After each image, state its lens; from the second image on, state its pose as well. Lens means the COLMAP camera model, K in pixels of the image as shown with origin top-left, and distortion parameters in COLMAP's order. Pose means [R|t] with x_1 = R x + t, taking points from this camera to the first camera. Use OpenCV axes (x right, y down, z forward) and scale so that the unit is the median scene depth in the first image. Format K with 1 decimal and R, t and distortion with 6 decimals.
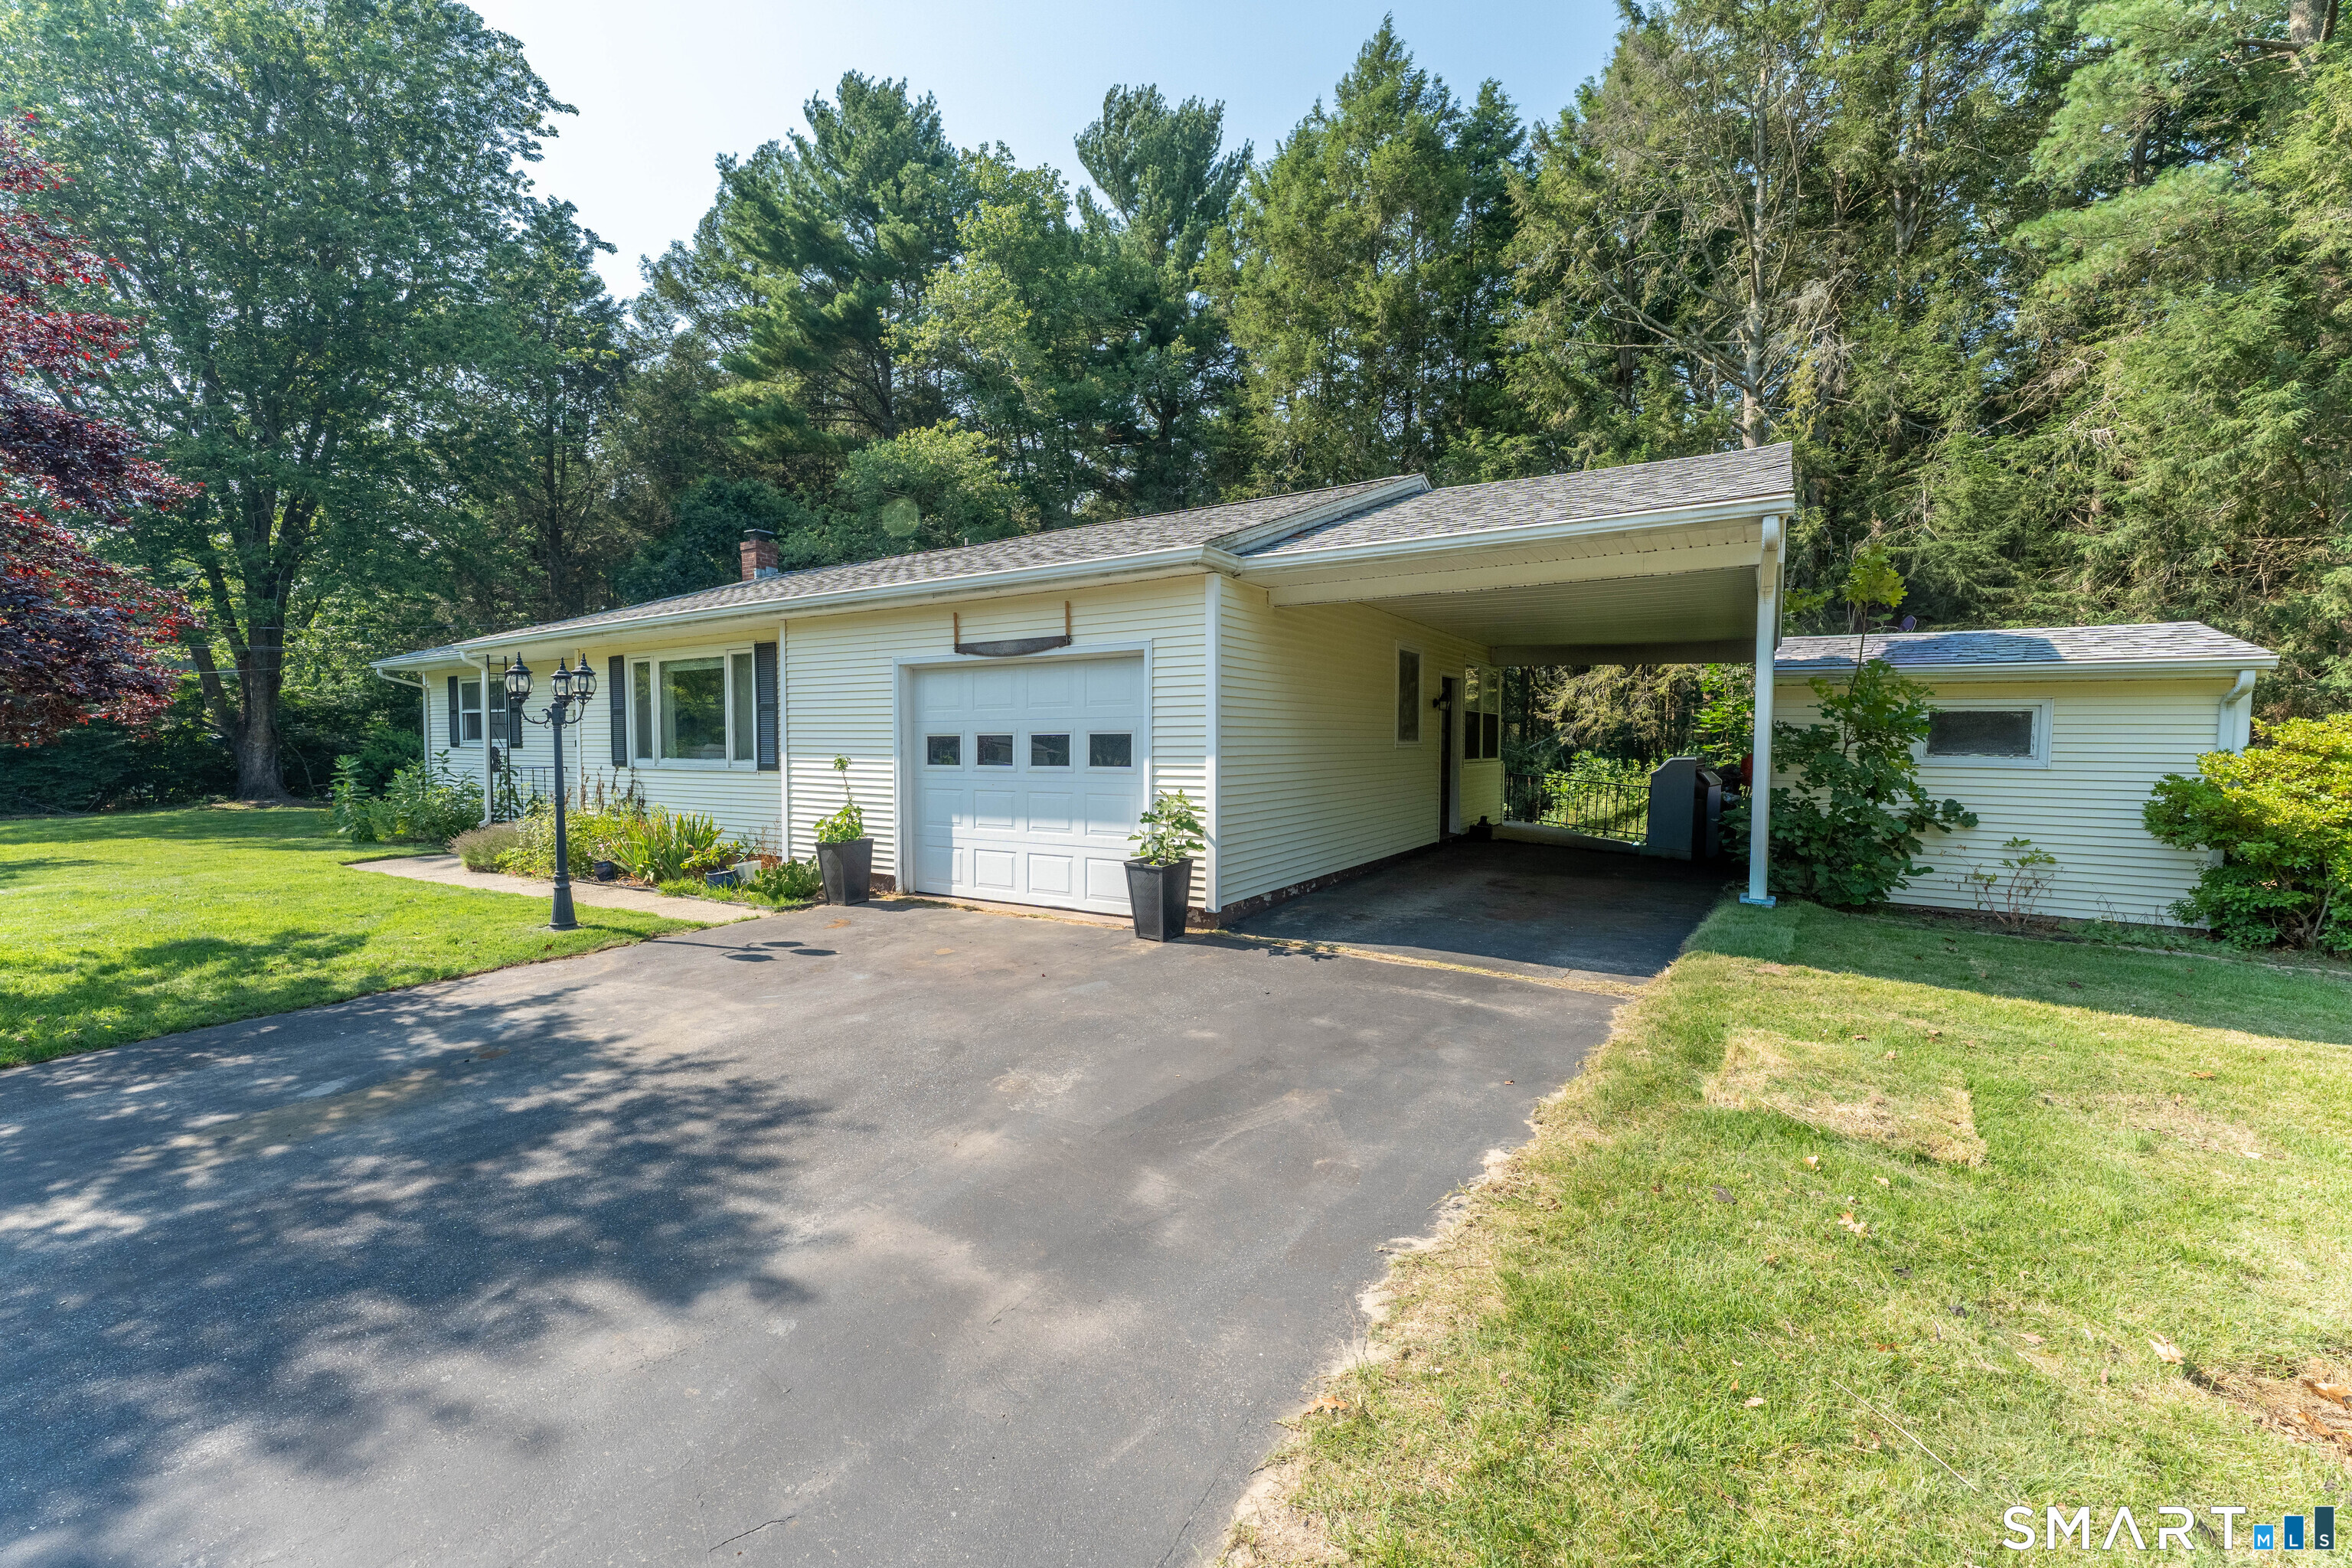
lens RADIAL K [[945.8, 0, 1175.7], [0, 945.8, 762.1], [0, 0, 1]] dist [-0.000788, 0.000242]
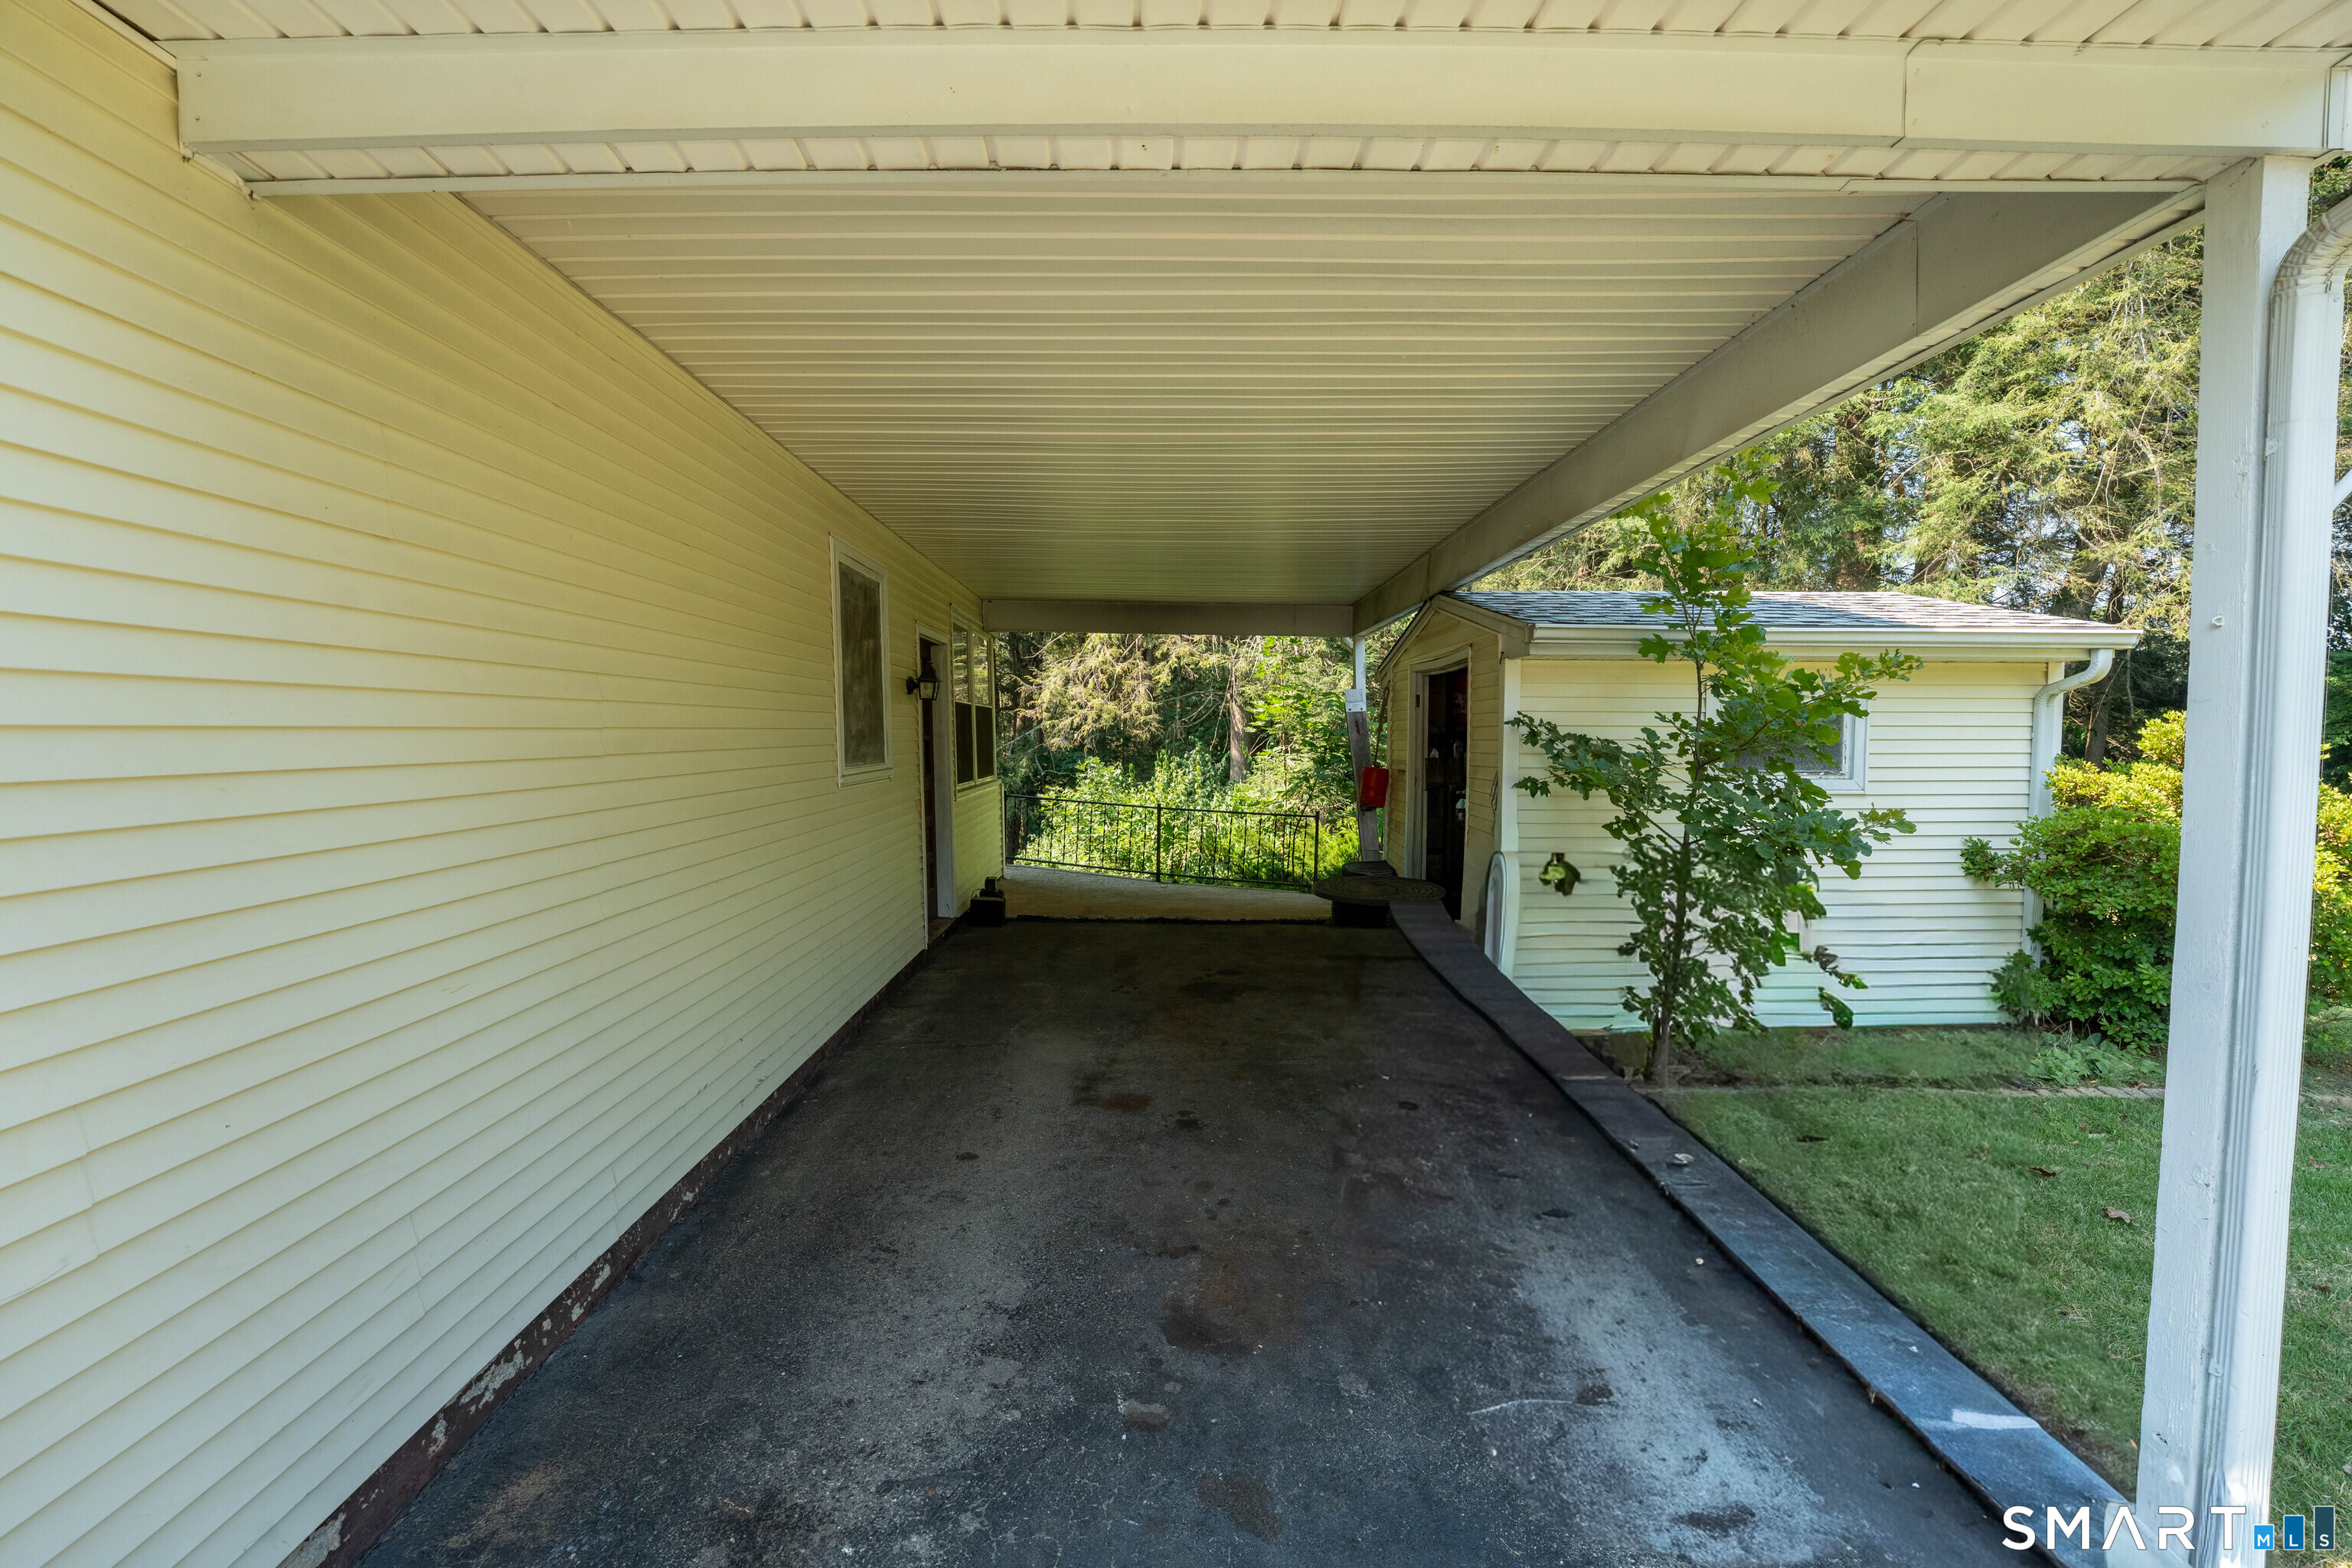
lens RADIAL K [[945.8, 0, 1175.7], [0, 945.8, 762.1], [0, 0, 1]] dist [-0.000788, 0.000242]
pose [[0.829421, -0.031094, 0.557757, 0.072915], [0.027967, 0.999509, 0.014132, -0.016614], [-0.557923, 0.003877, 0.829884, 0.340985]]
